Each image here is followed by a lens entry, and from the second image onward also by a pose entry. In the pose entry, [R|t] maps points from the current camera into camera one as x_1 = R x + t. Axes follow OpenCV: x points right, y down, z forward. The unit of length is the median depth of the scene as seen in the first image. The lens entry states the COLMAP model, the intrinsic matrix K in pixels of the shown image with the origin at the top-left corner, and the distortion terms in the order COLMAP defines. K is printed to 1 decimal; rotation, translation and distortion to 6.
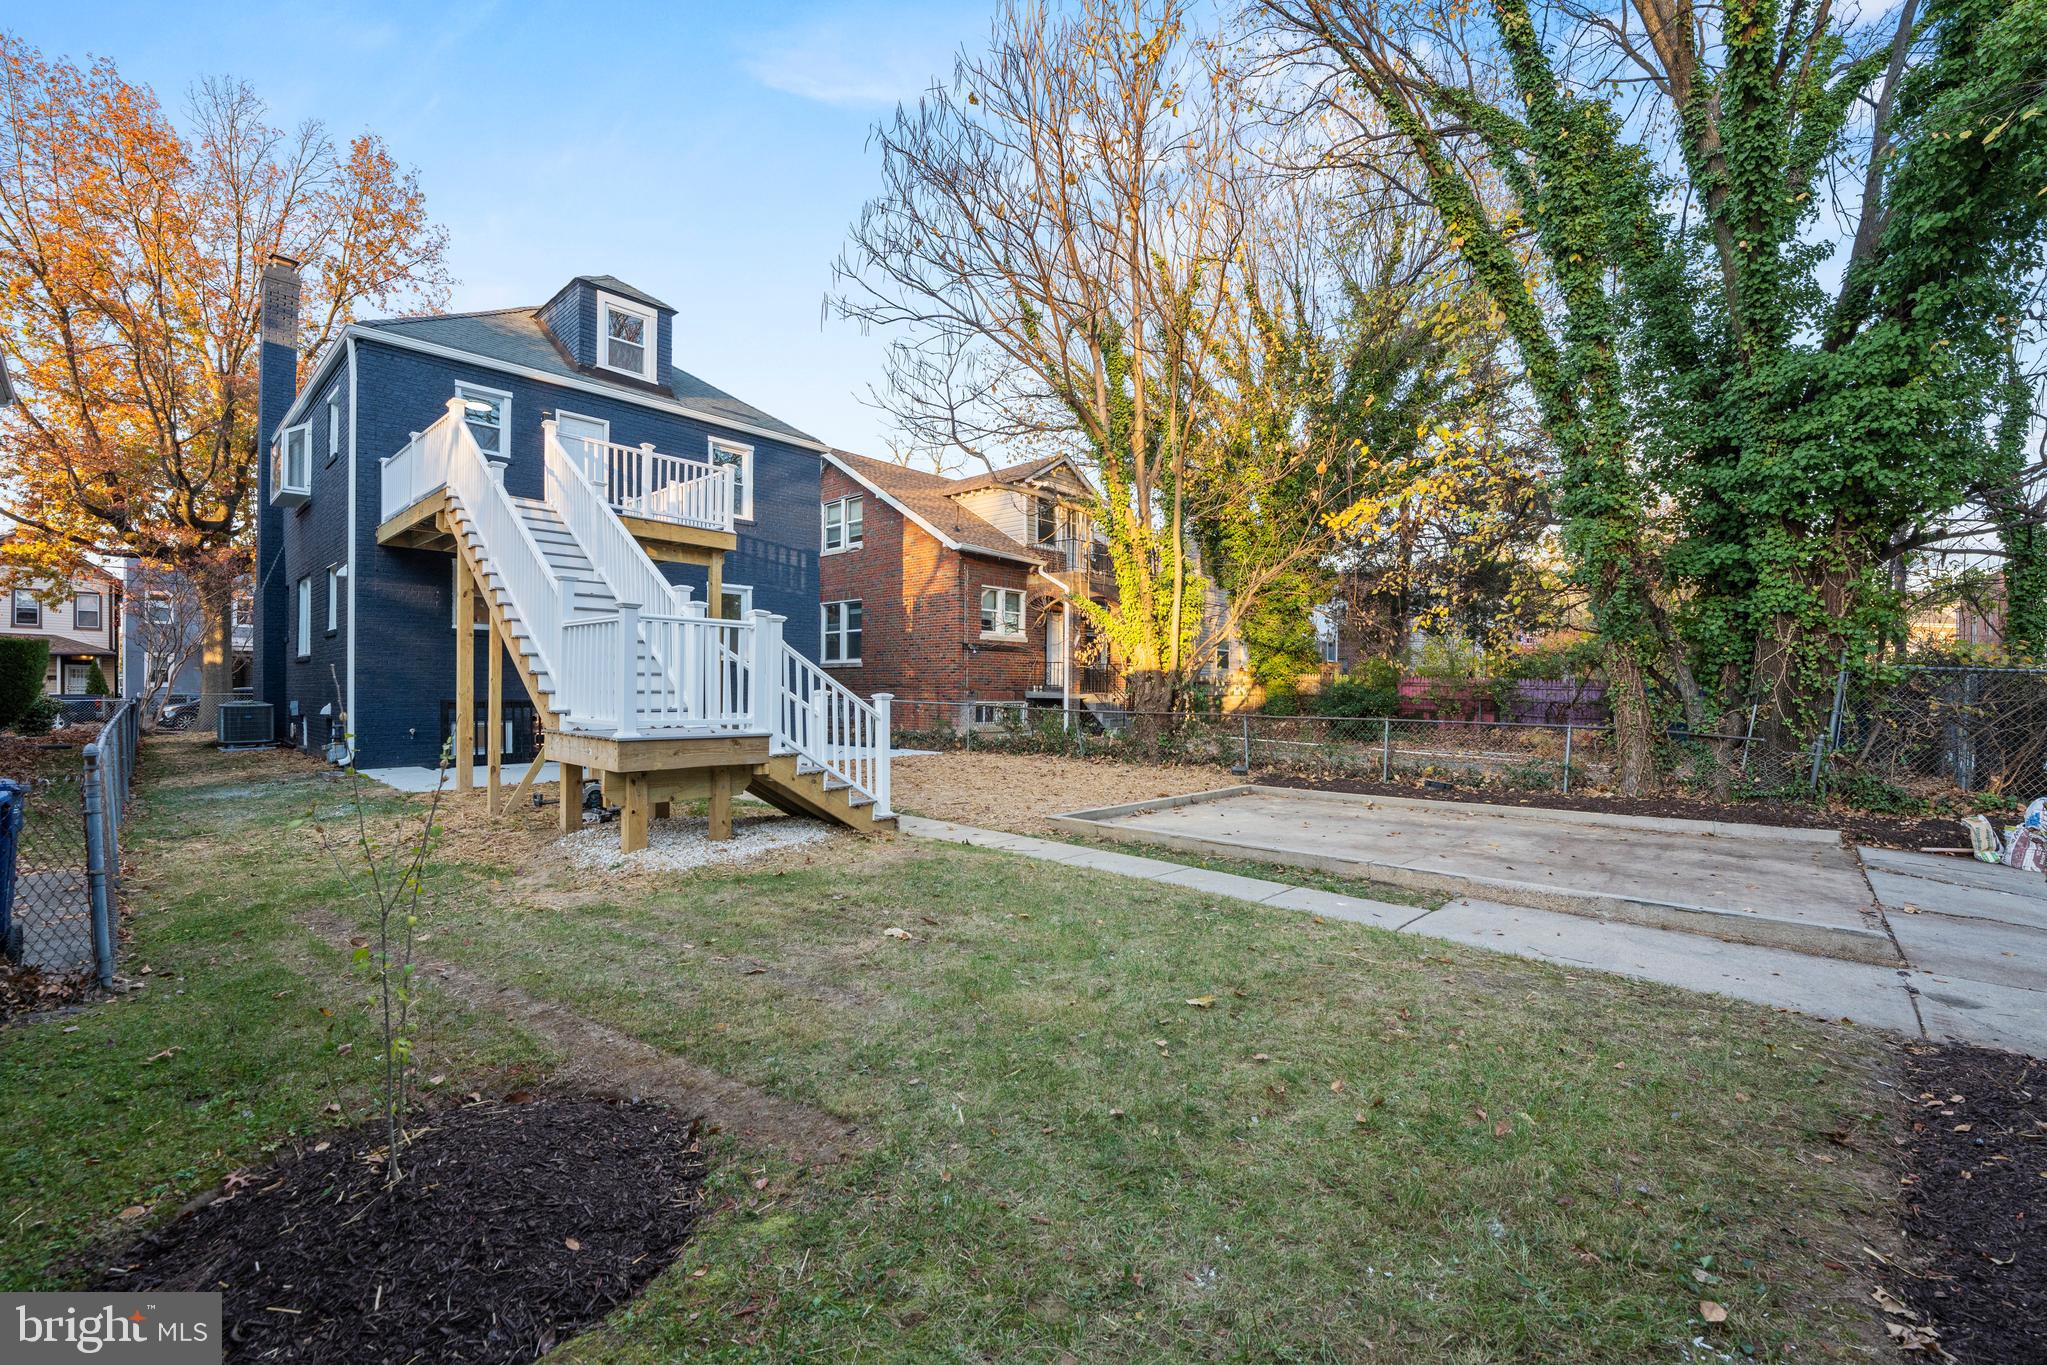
lens RADIAL K [[851.4, 0, 1036.4], [0, 851.4, 690.9], [0, 0, 1]] dist [-0.027001, 0.002246]
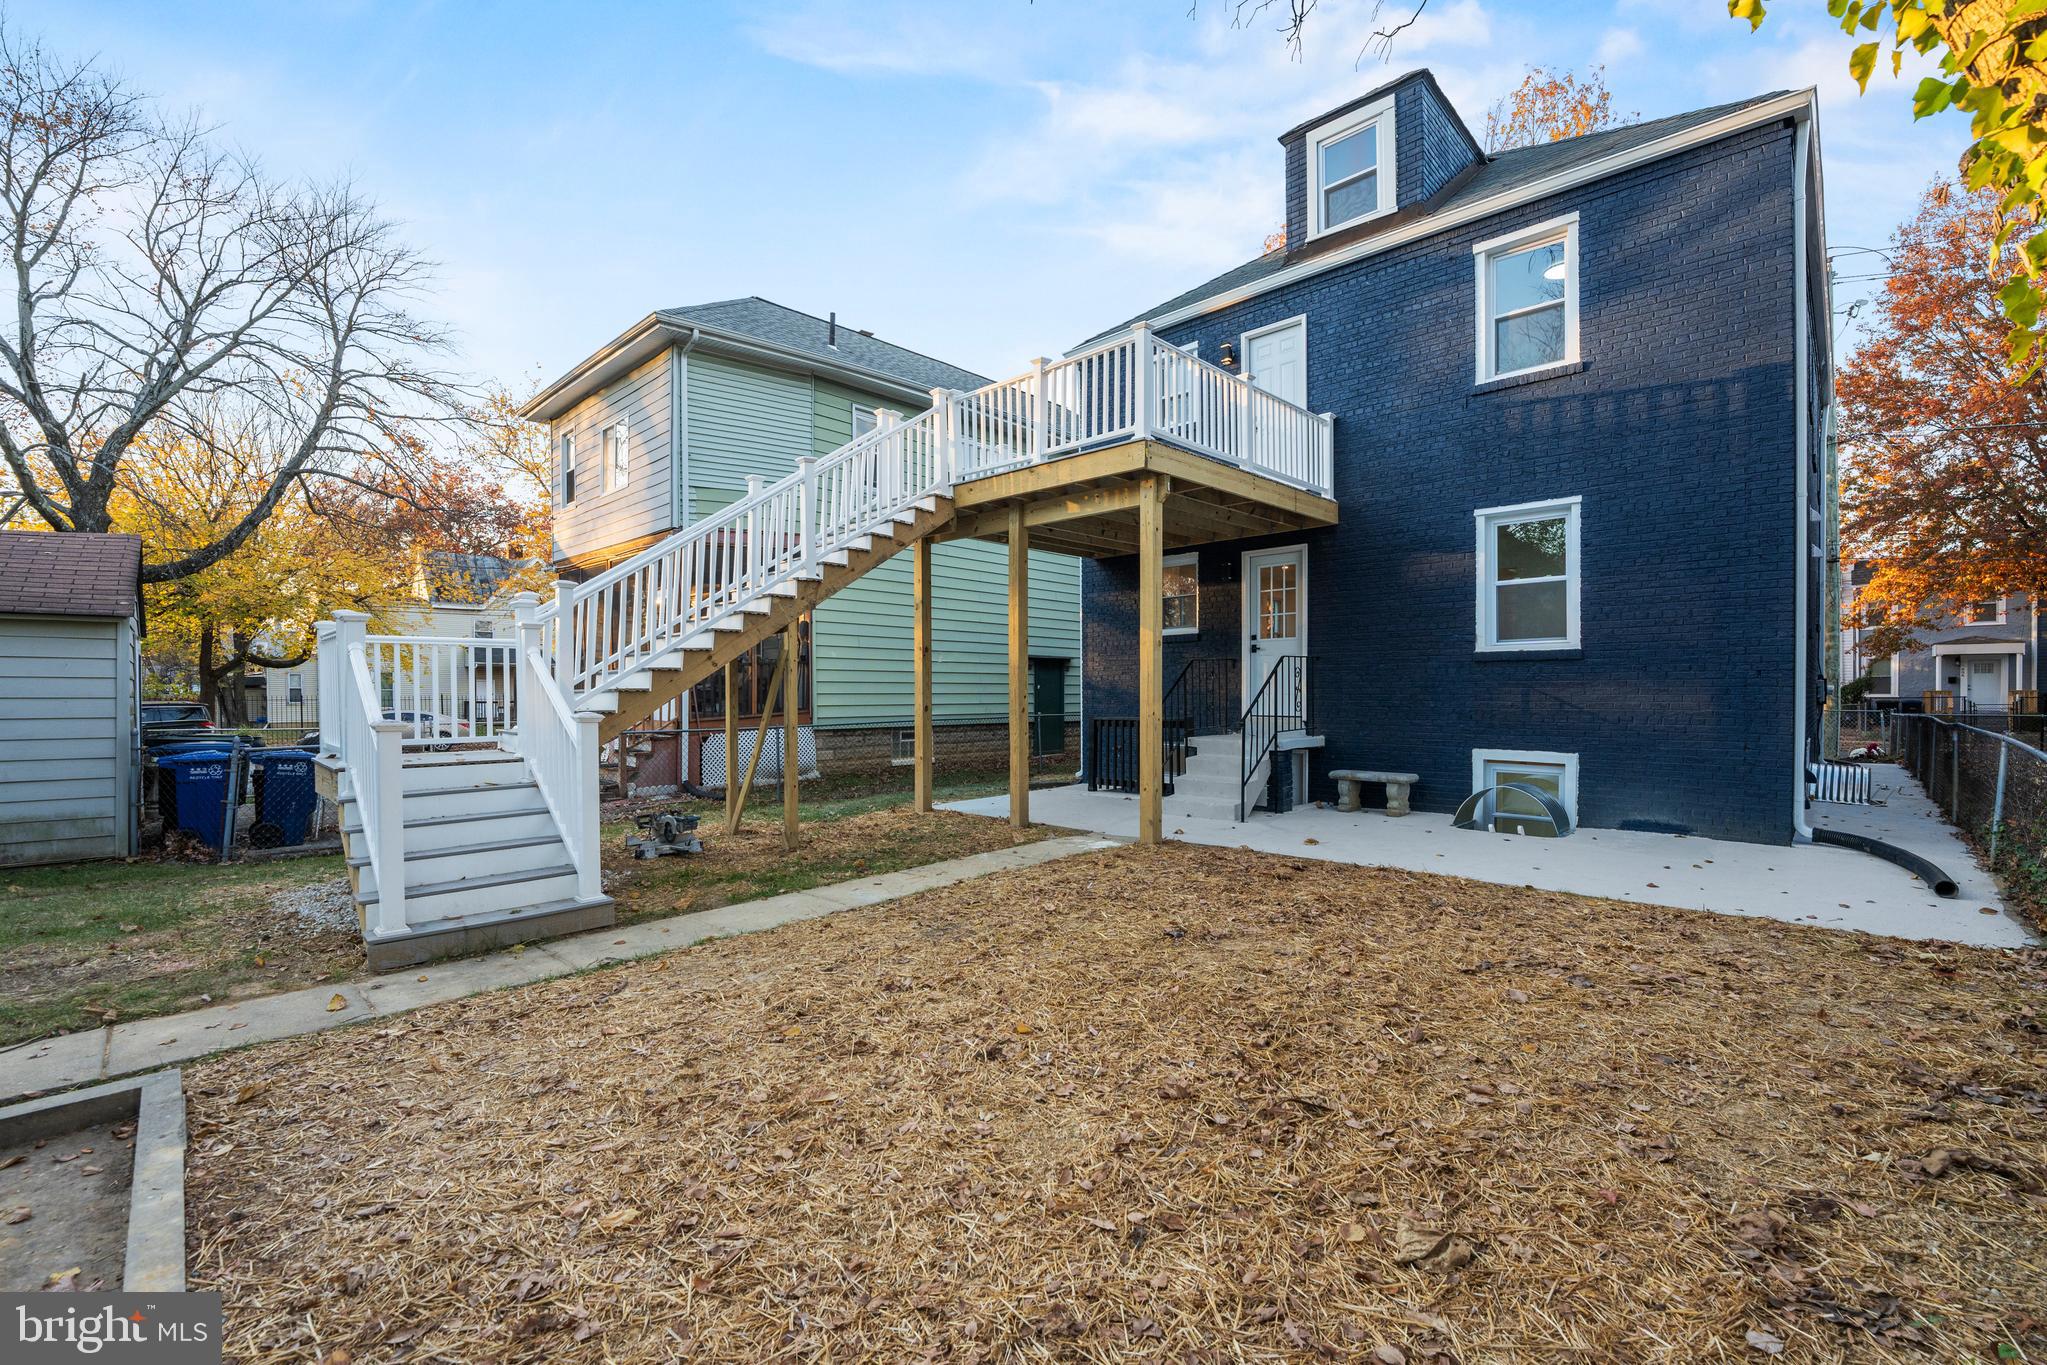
lens RADIAL K [[851.4, 0, 1019.2], [0, 851.4, 702.0], [0, 0, 1]] dist [-0.027001, 0.002246]
pose [[-0.069413, 0.004726, -0.997577, 0.148405], [0.000074, 0.999989, 0.004732, -0.005296], [0.997588, 0.000255, -0.069413, 0.619814]]
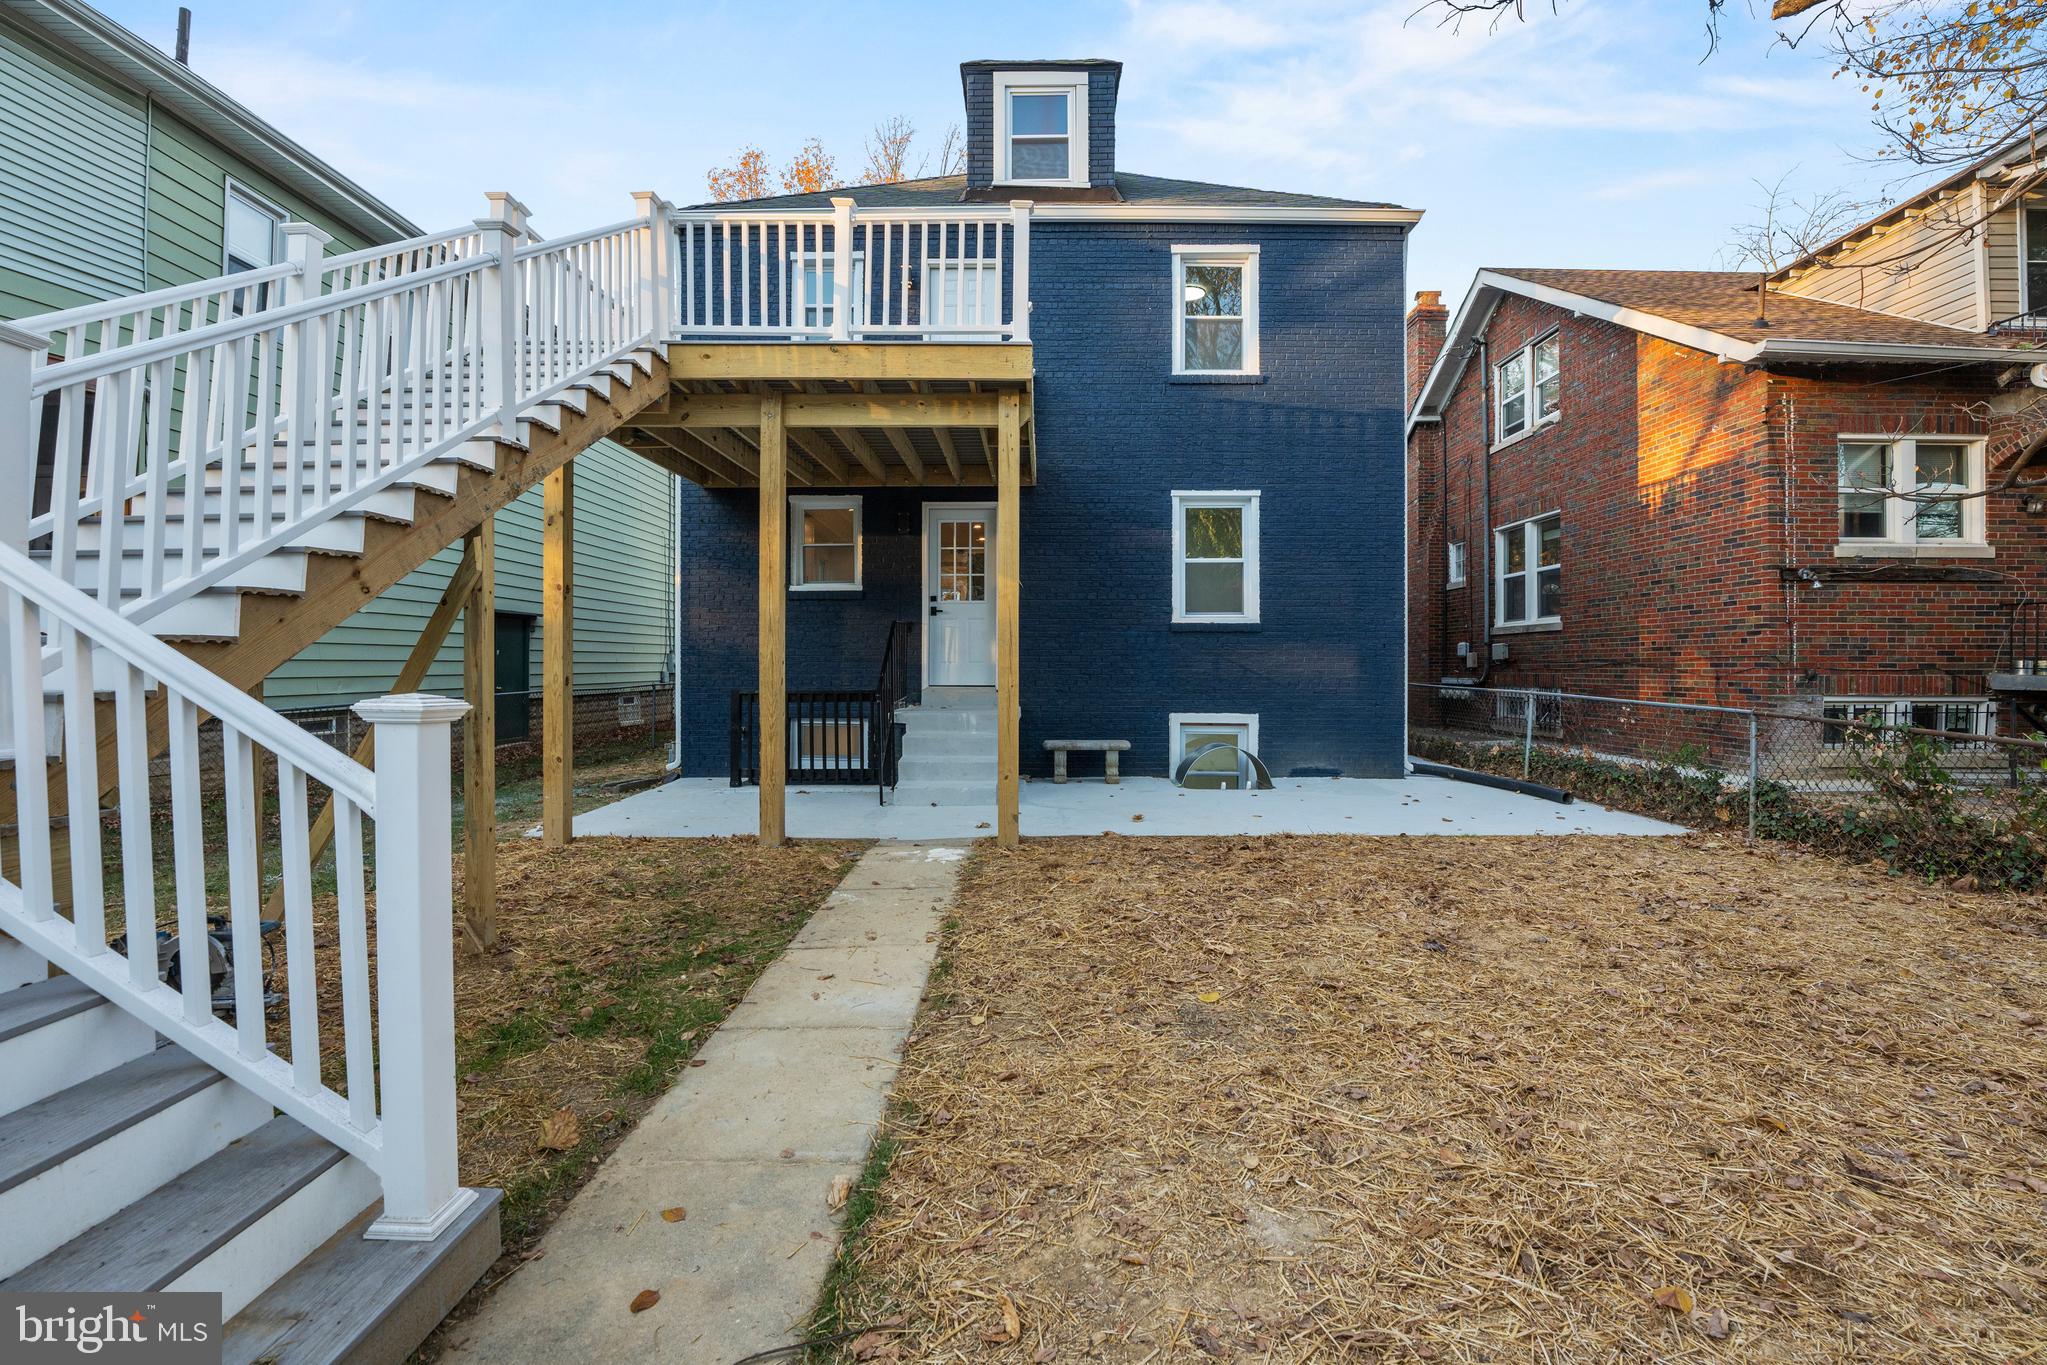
lens RADIAL K [[851.4, 0, 1014.7], [0, 851.4, 665.5], [0, 0, 1]] dist [-0.027001, 0.002246]
pose [[0.627958, -0.003961, -0.778237, 0.001847], [0.000974, 0.999990, -0.004304, -0.003345], [0.778247, 0.001944, 0.627955, 0.453872]]
